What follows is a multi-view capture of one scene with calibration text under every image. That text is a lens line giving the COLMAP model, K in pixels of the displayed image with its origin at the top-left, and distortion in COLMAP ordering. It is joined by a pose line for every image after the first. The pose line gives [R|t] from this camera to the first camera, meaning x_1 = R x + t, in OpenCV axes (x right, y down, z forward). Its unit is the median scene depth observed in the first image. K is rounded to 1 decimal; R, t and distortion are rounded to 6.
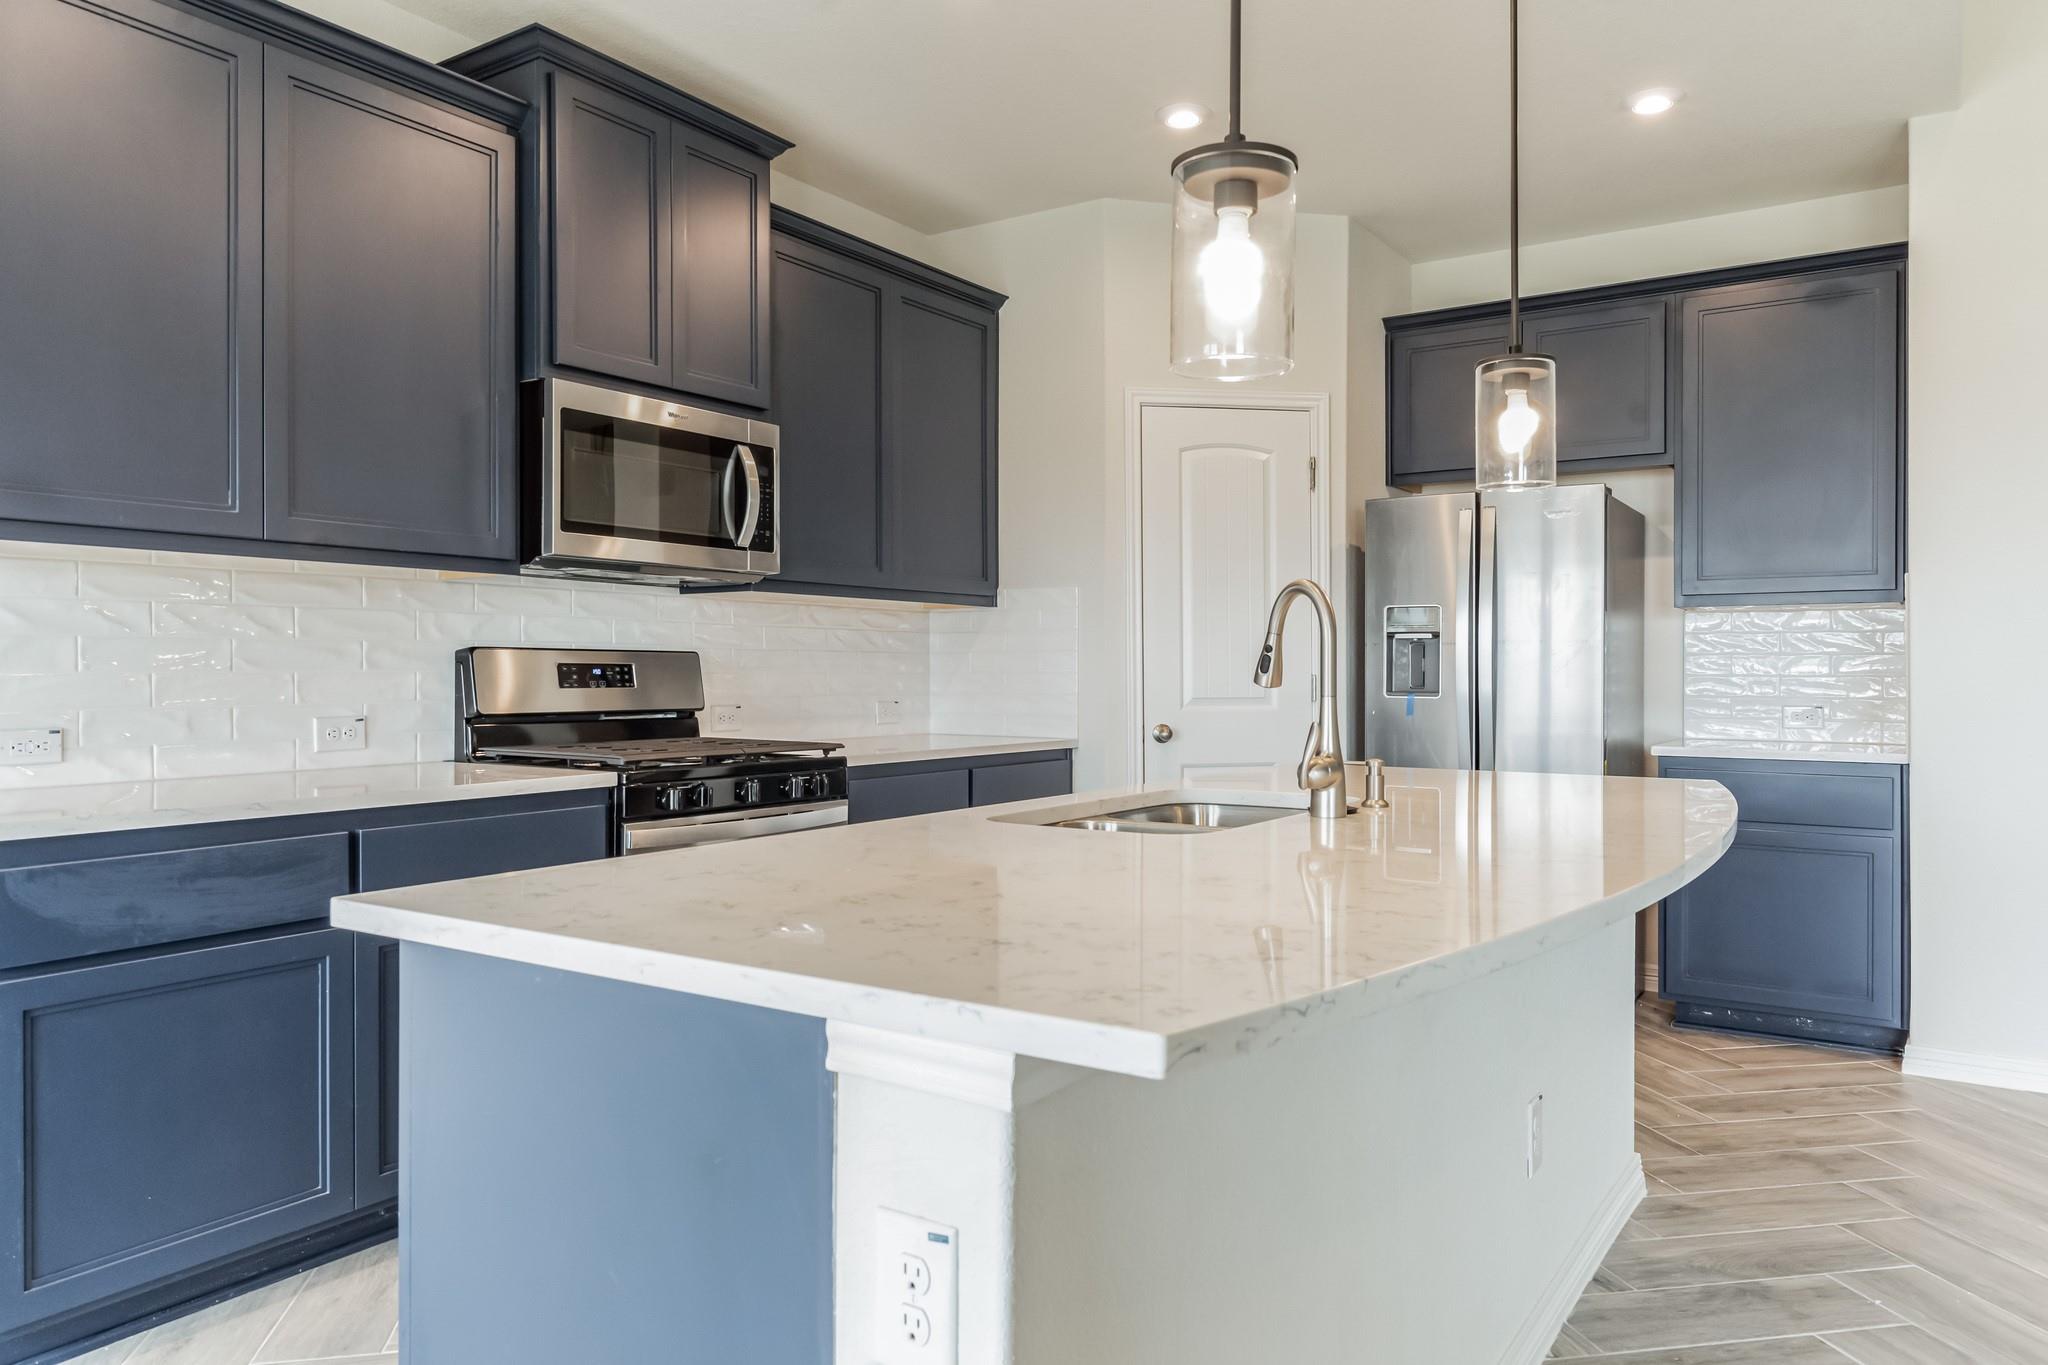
lens RADIAL K [[1373.3, 0, 1024.0], [0, 1373.3, 682.5], [0, 0, 1]] dist [0.004475, 0.001323]
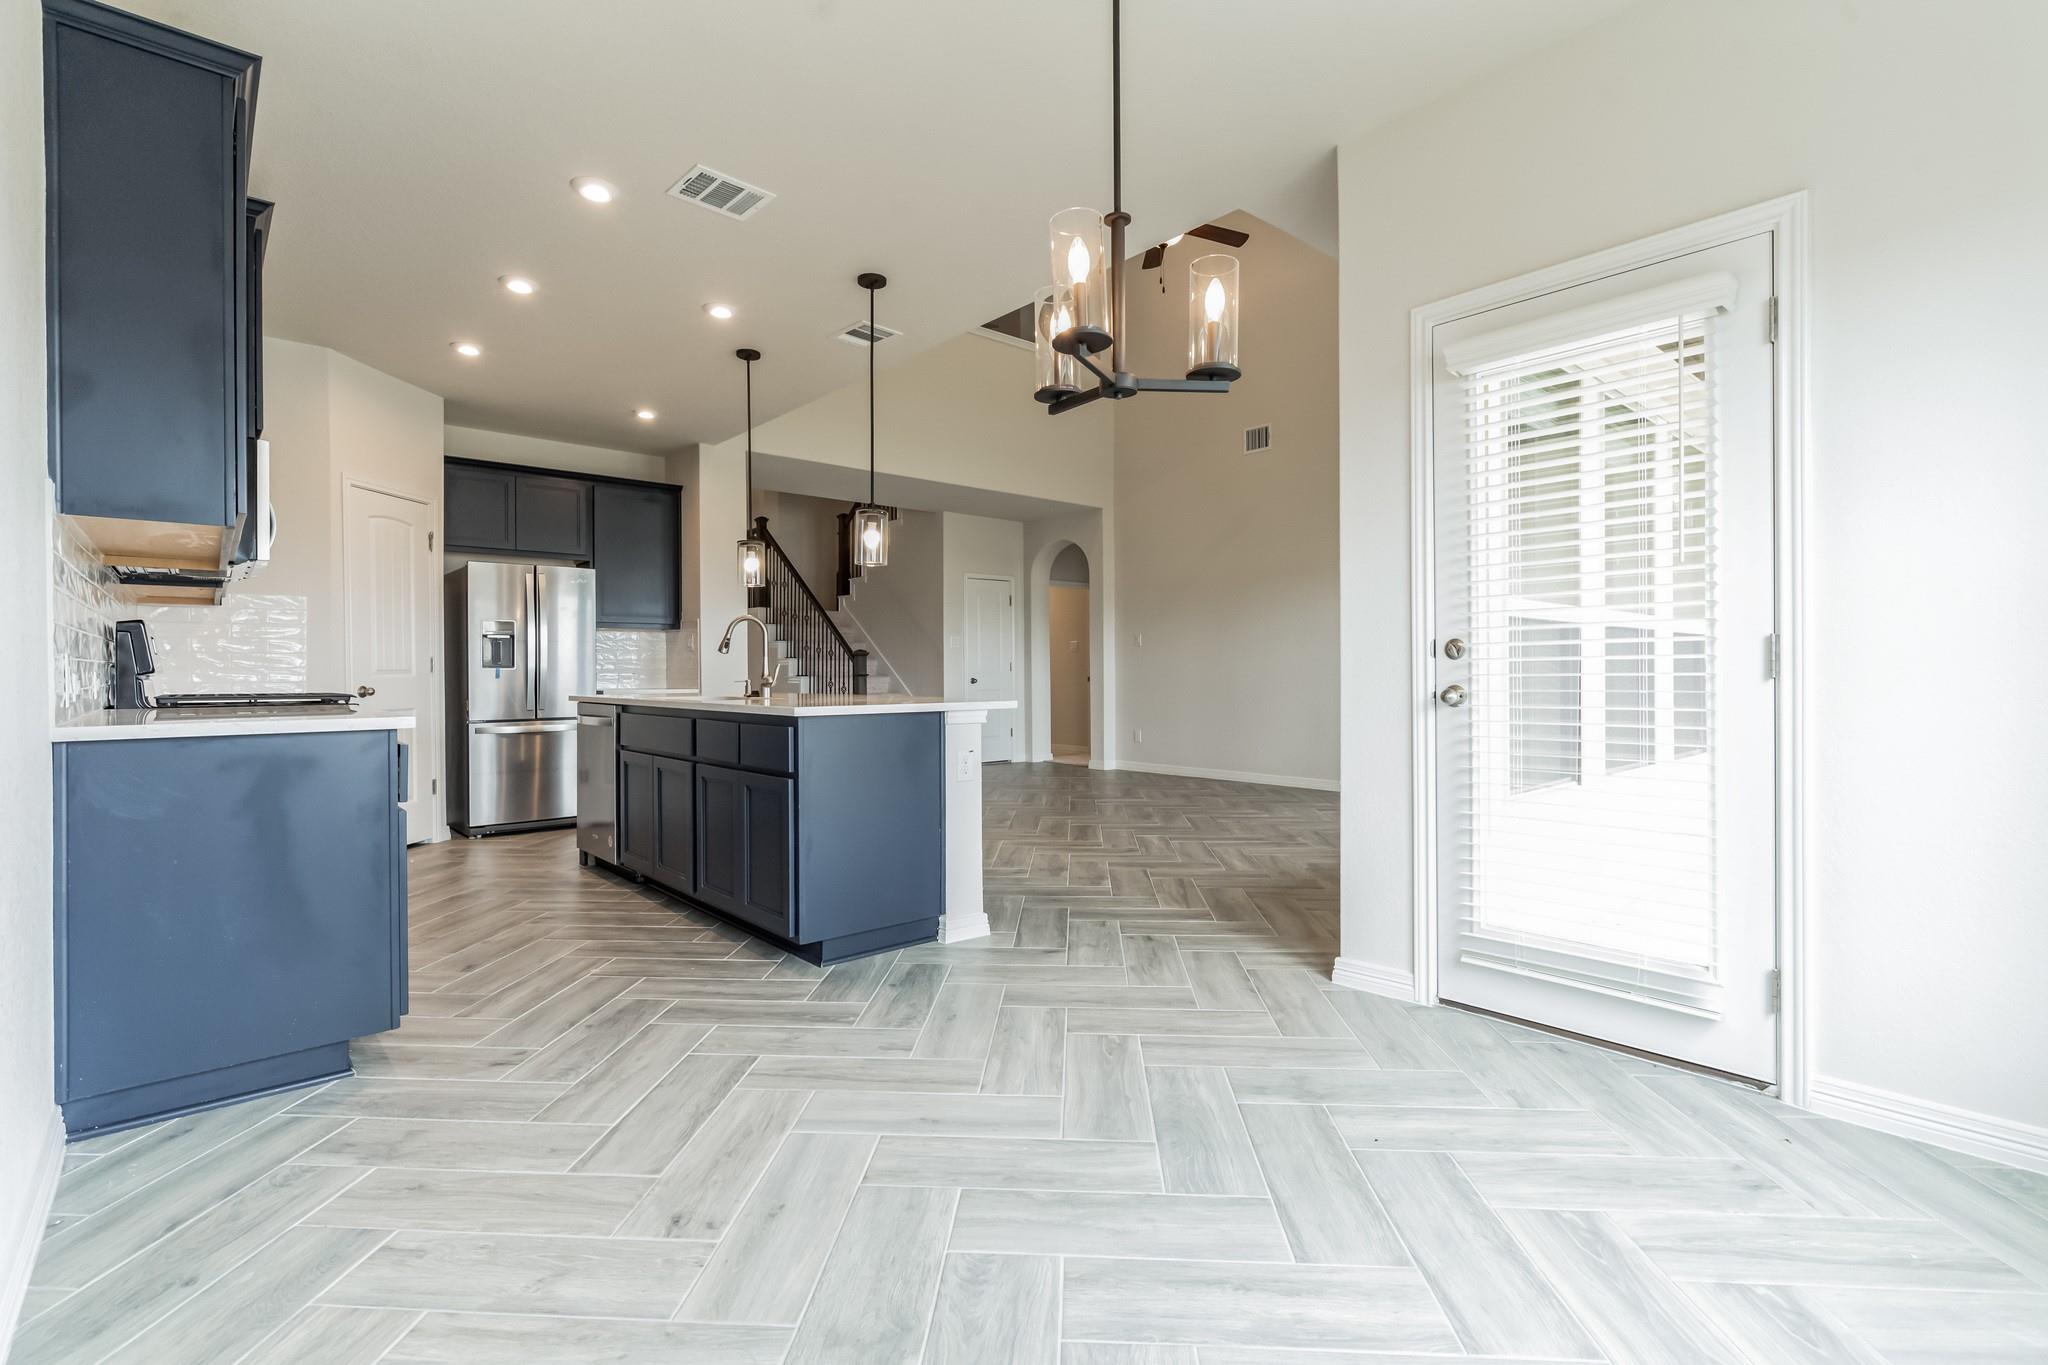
lens RADIAL K [[928.2, 0, 1029.2], [0, 928.2, 670.4], [0, 0, 1]] dist [-0.000917, -0.000082]
pose [[0.250699, 0.001973, 0.968063, -0.795564], [0.014700, 0.999875, -0.005845, 0.031494], [-0.967954, 0.015696, 0.250638, -0.026776]]
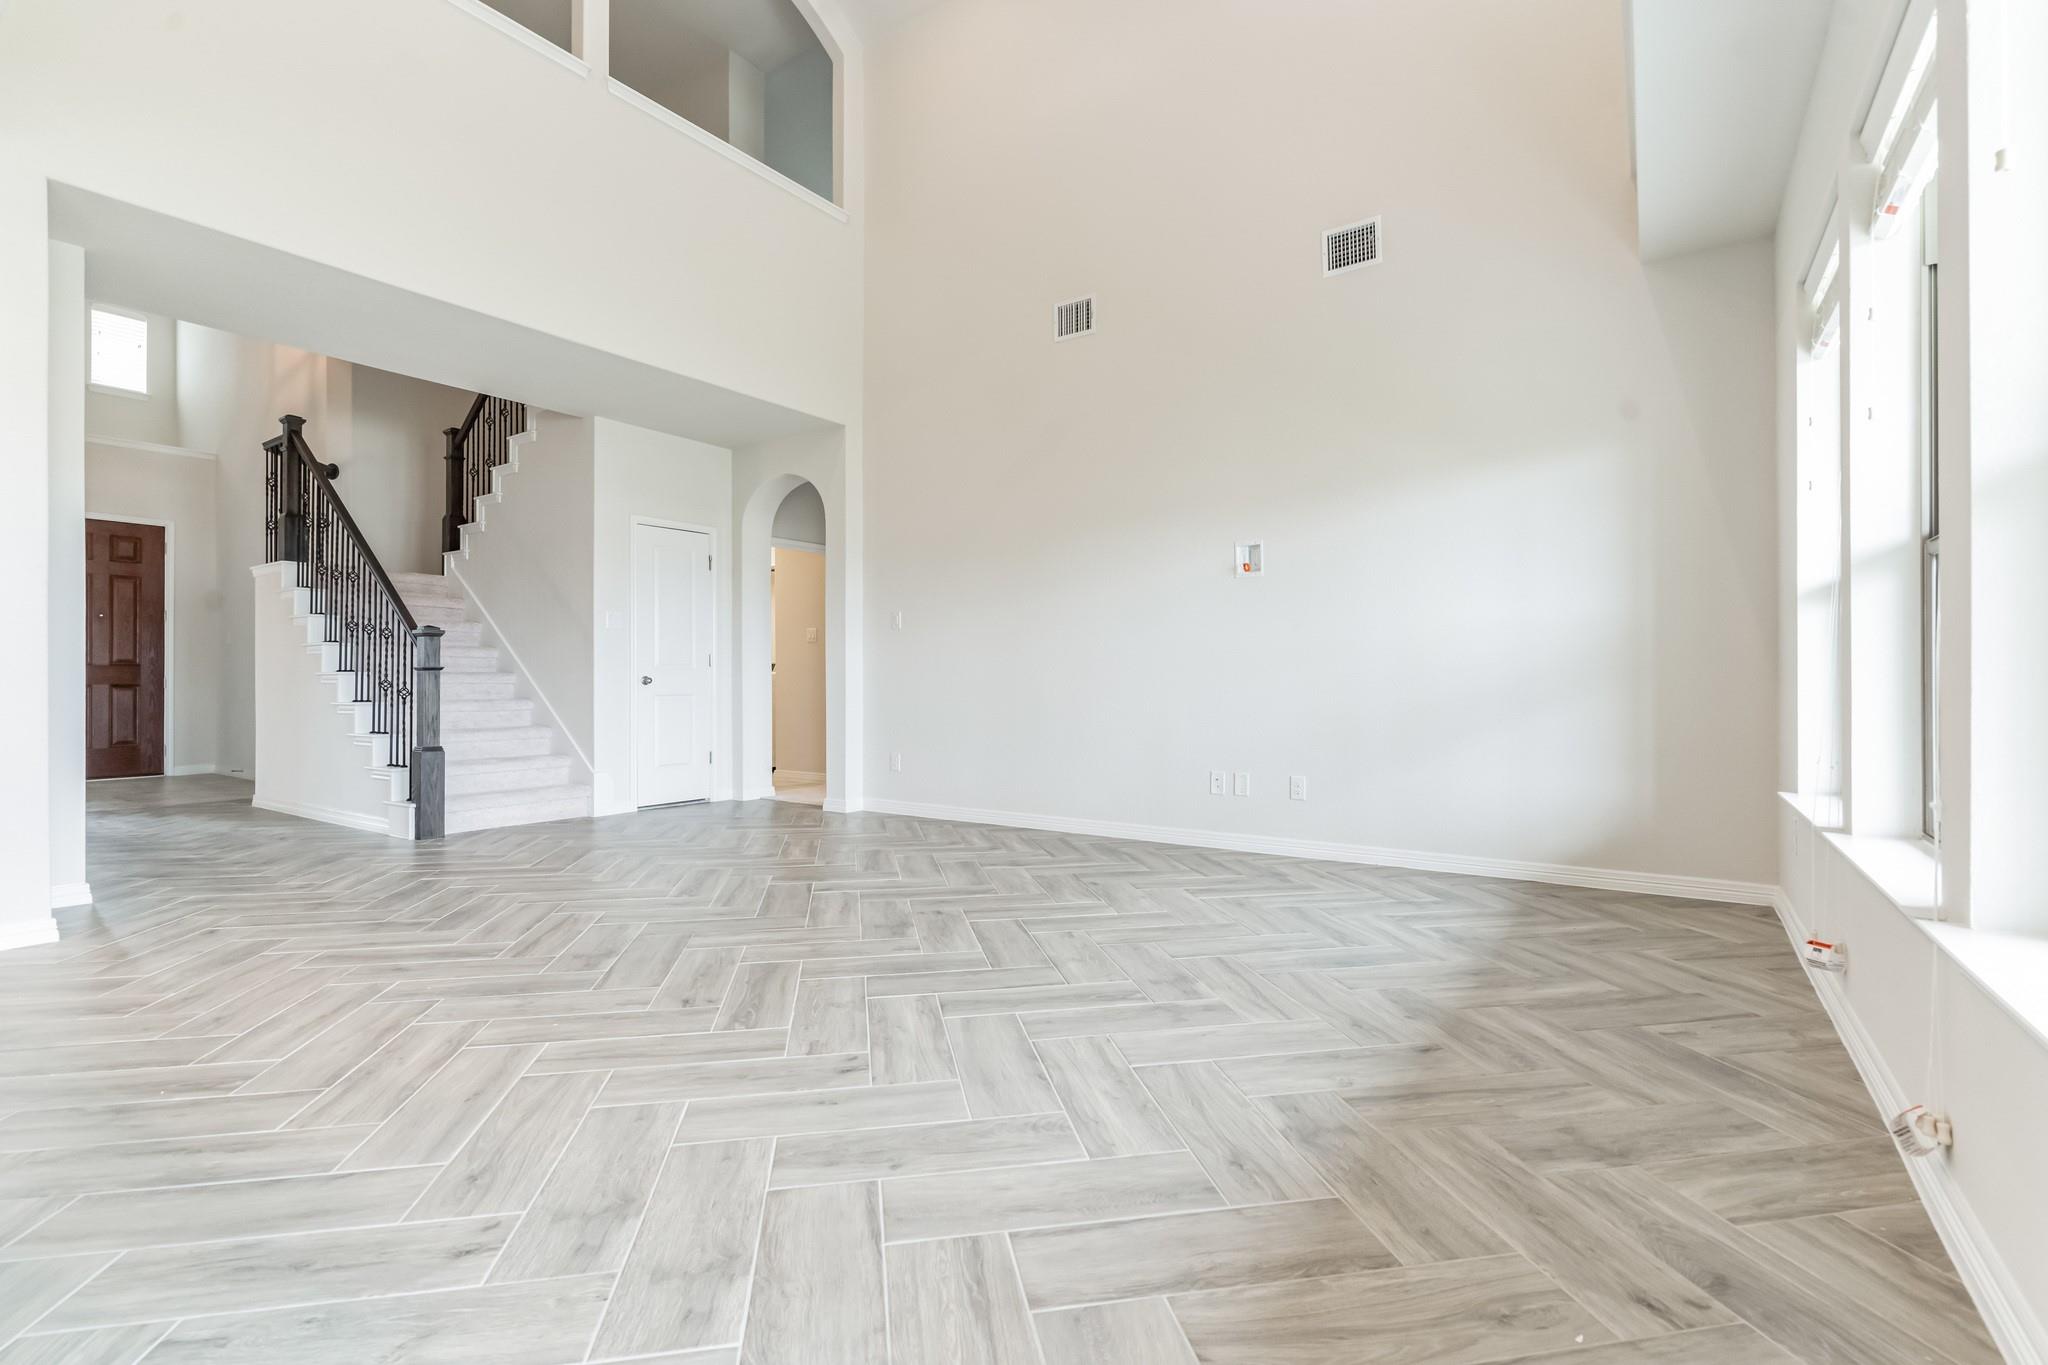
lens RADIAL K [[928.2, 0, 1029.2], [0, 928.2, 670.4], [0, 0, 1]] dist [-0.000917, -0.000082]
pose [[0.009293, 0.012438, 0.999879, -0.550389], [0.011258, 0.999858, -0.012542, 0.038655], [-0.999893, 0.011373, 0.009152, -0.000832]]
